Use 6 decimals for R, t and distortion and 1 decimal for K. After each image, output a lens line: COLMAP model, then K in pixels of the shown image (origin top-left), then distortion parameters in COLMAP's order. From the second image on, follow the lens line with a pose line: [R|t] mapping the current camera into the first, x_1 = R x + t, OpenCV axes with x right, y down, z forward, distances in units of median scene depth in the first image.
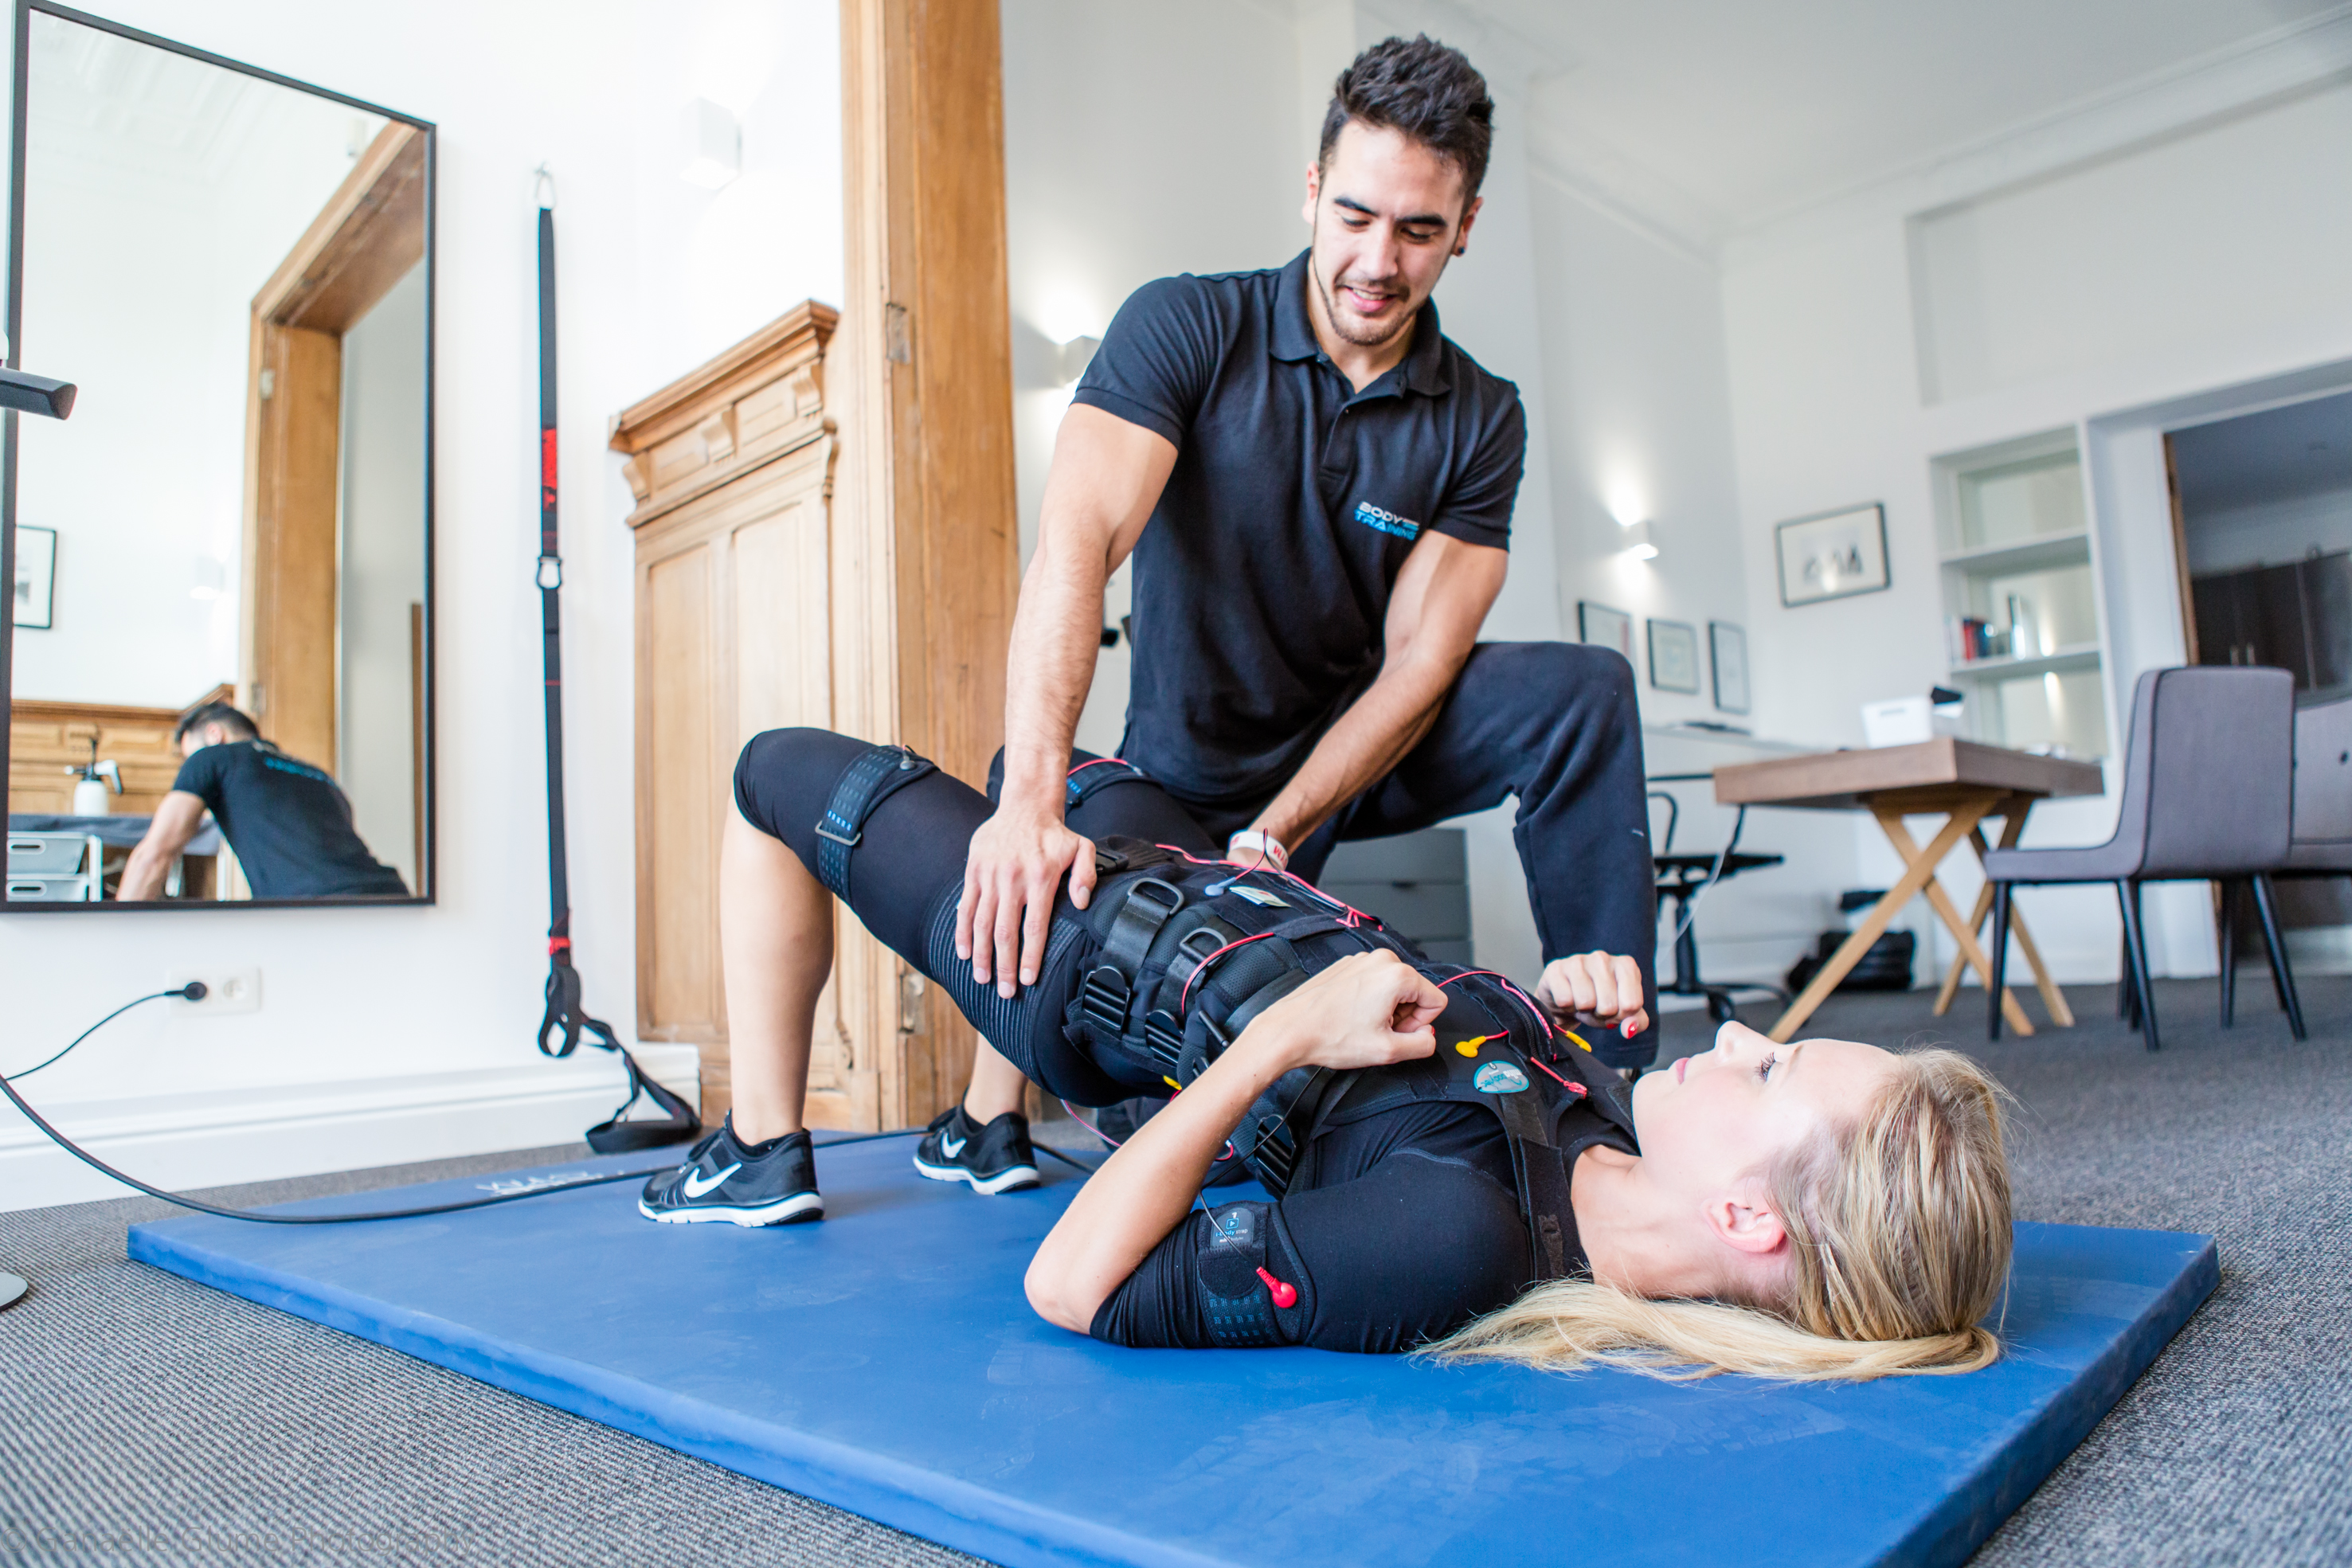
lens RADIAL K [[1600.4, 0, 1176.0], [0, 1600.4, 784.0], [0, 0, 1]] dist [-0.002763, -0.000625]
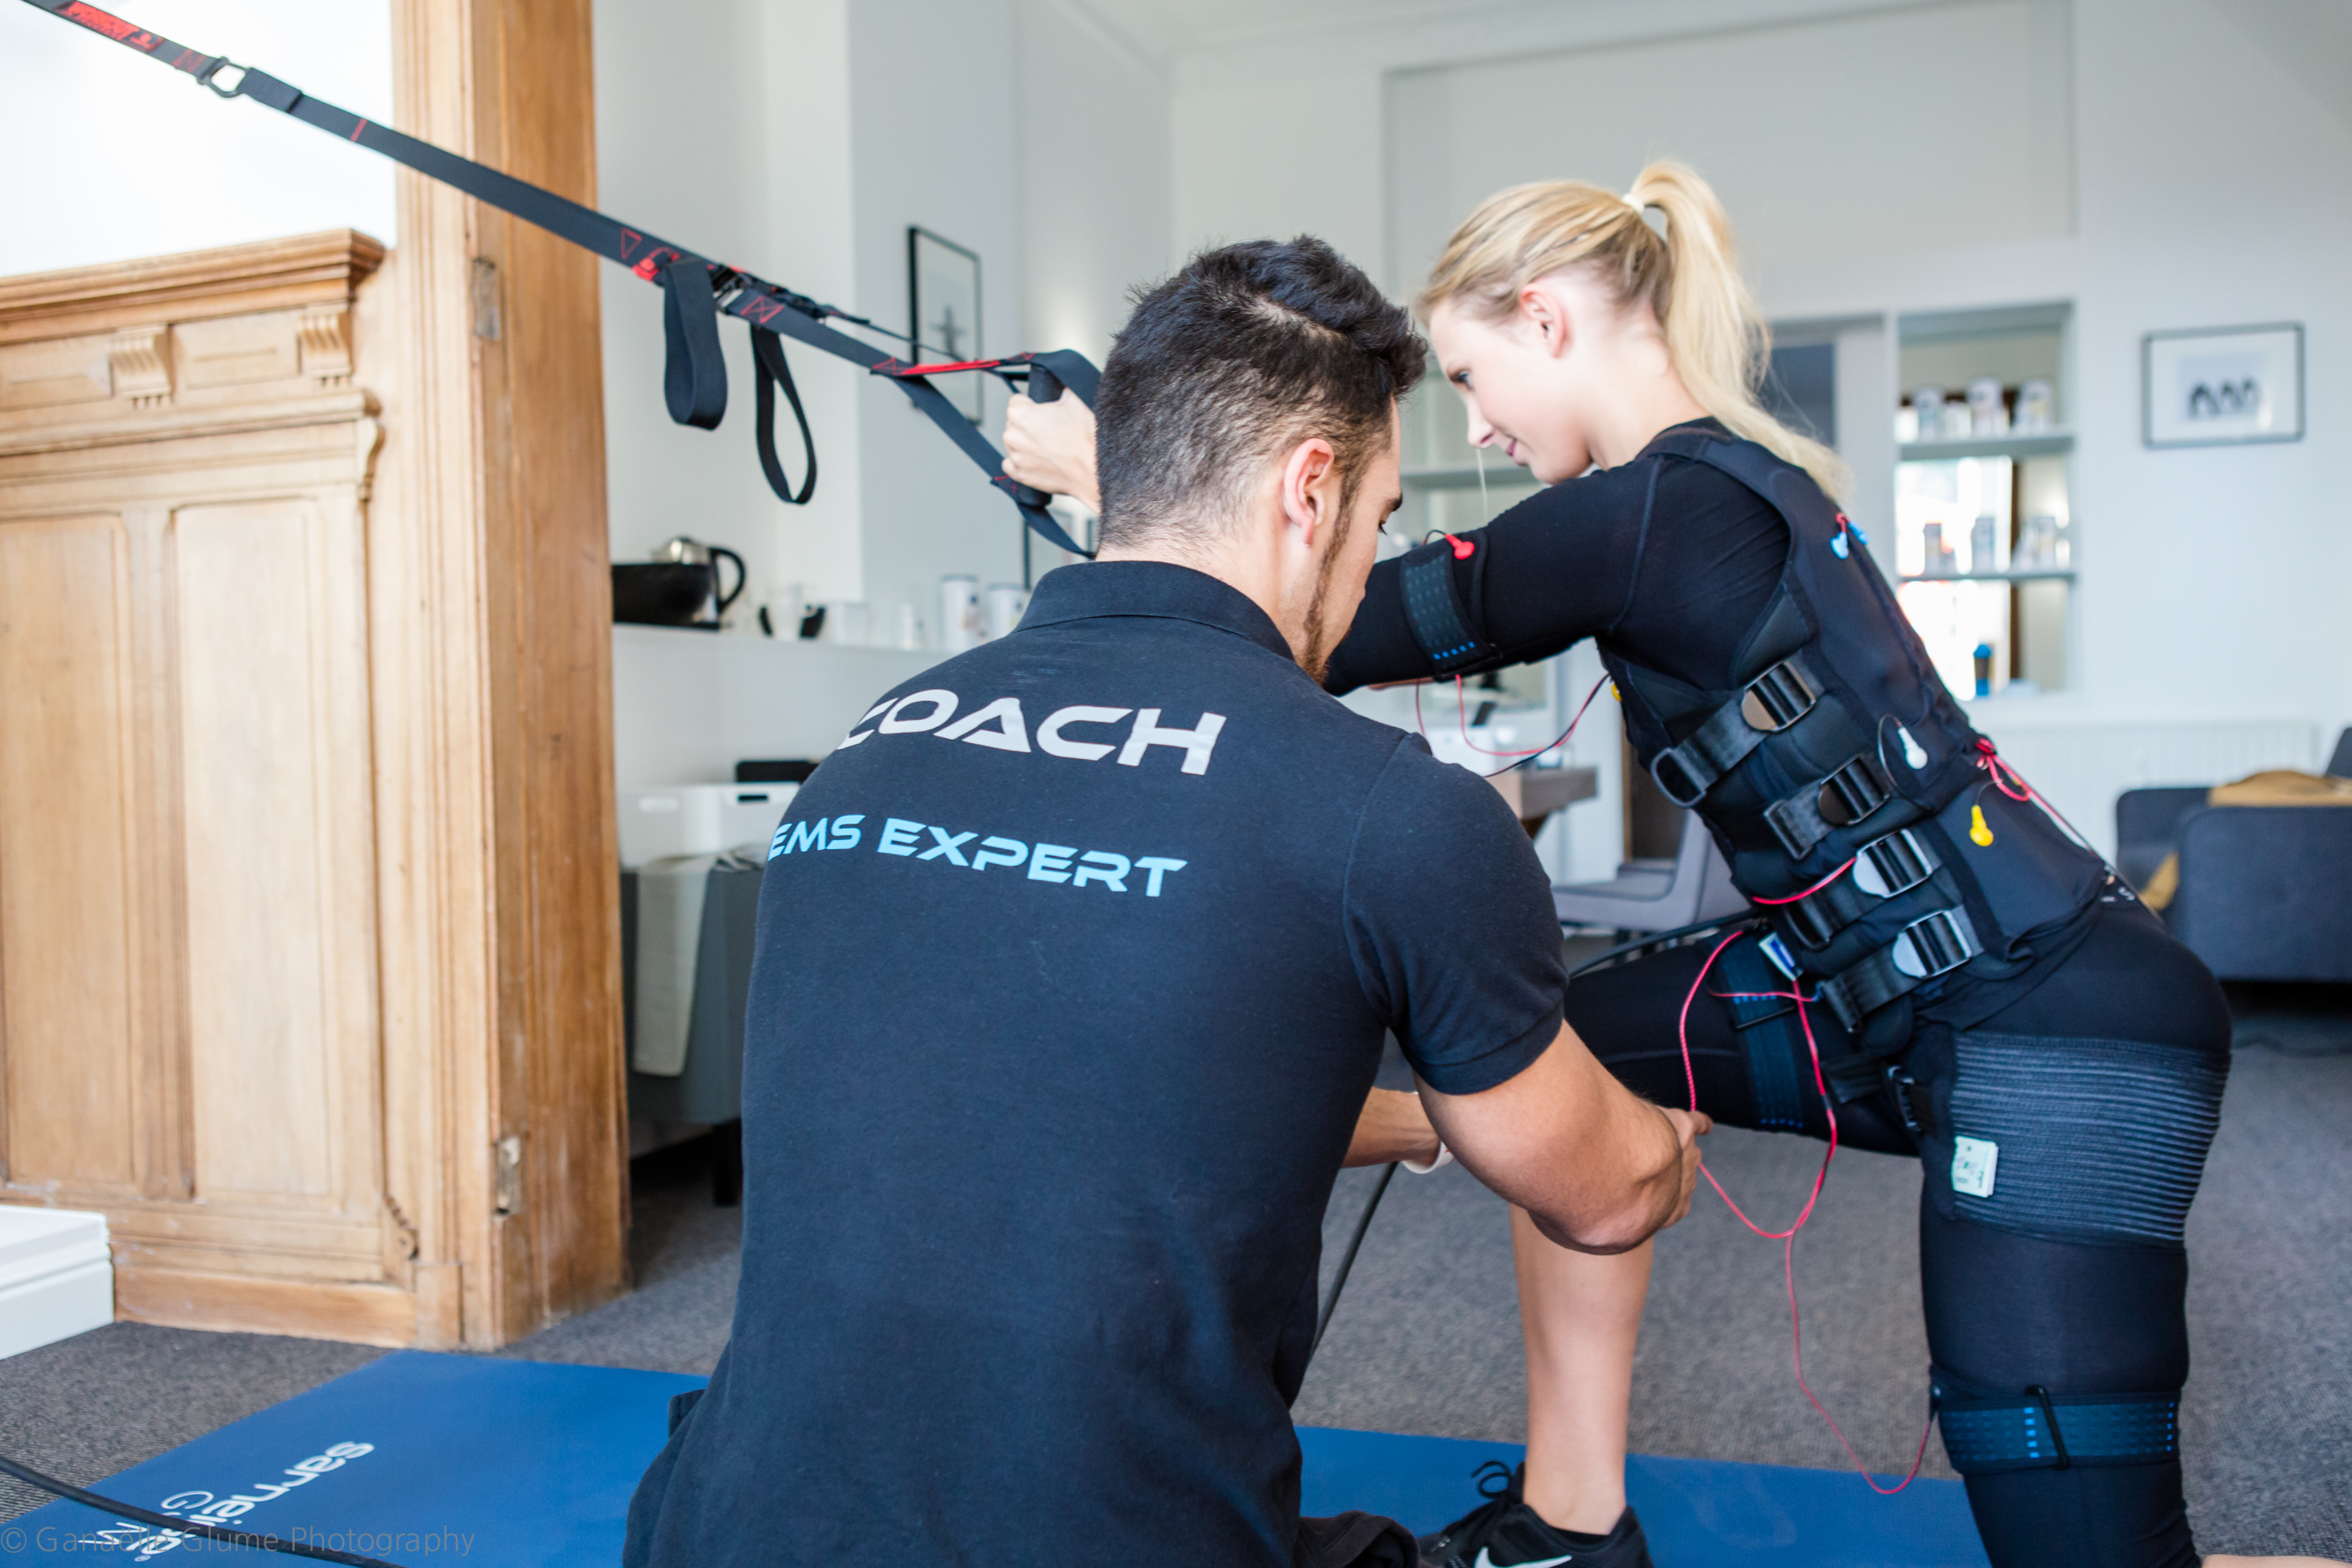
lens RADIAL K [[2081.5, 0, 1176.0], [0, 2081.5, 784.0], [0, 0, 1]] dist [0.019806, 0.006245]
pose [[0.904542, 0.012621, 0.426197, -0.289043], [-0.060469, 0.993256, 0.098923, -0.167505], [-0.422075, -0.115251, 0.899205, -0.046500]]
